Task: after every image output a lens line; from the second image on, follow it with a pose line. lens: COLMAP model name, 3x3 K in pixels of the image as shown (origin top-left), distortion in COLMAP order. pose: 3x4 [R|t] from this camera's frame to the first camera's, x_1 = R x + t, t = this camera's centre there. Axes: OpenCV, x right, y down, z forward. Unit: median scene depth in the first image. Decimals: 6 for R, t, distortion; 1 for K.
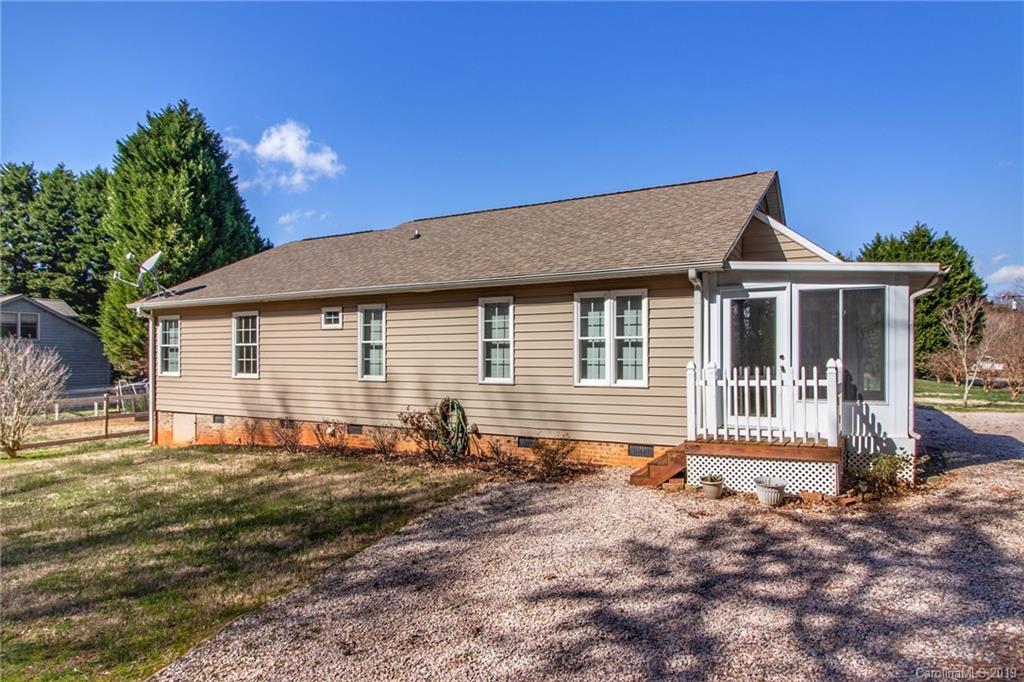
lens RADIAL K [[567.4, 0, 512.0], [0, 567.4, 341.0], [0, 0, 1]] dist [0.002730, 0.000050]
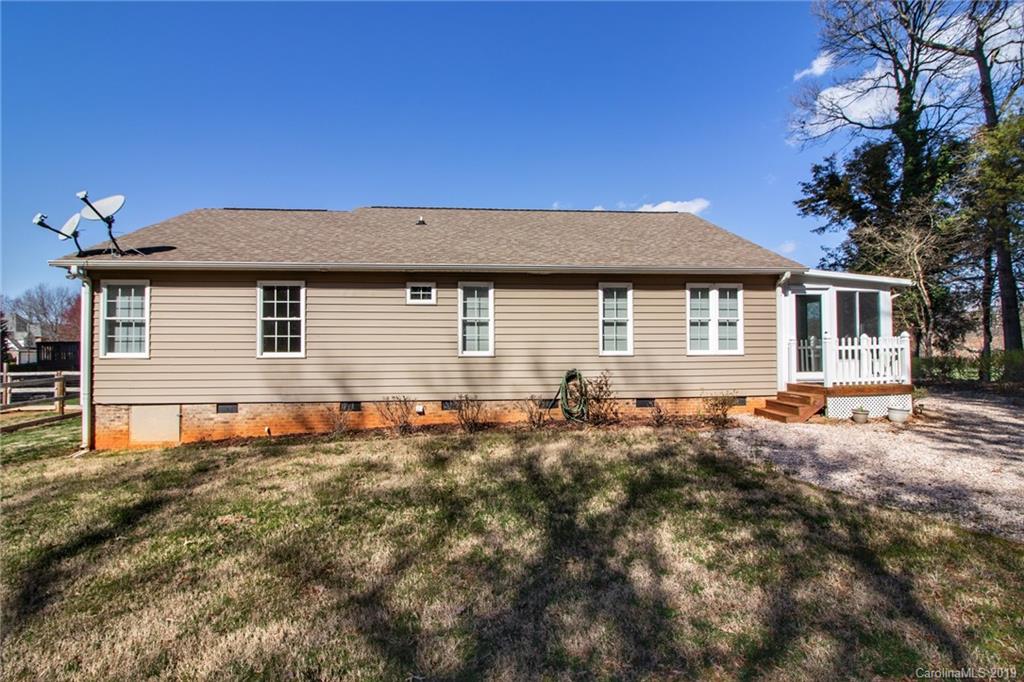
lens RADIAL K [[478.4, 0, 511.9], [0, 478.4, 306.4], [0, 0, 1]] dist [-0.018959, 0.000185]
pose [[0.849017, 0.033094, 0.527328, -0.621197], [-0.012888, 0.999037, -0.041949, 0.014810], [-0.528208, 0.028819, 0.848626, 0.218351]]
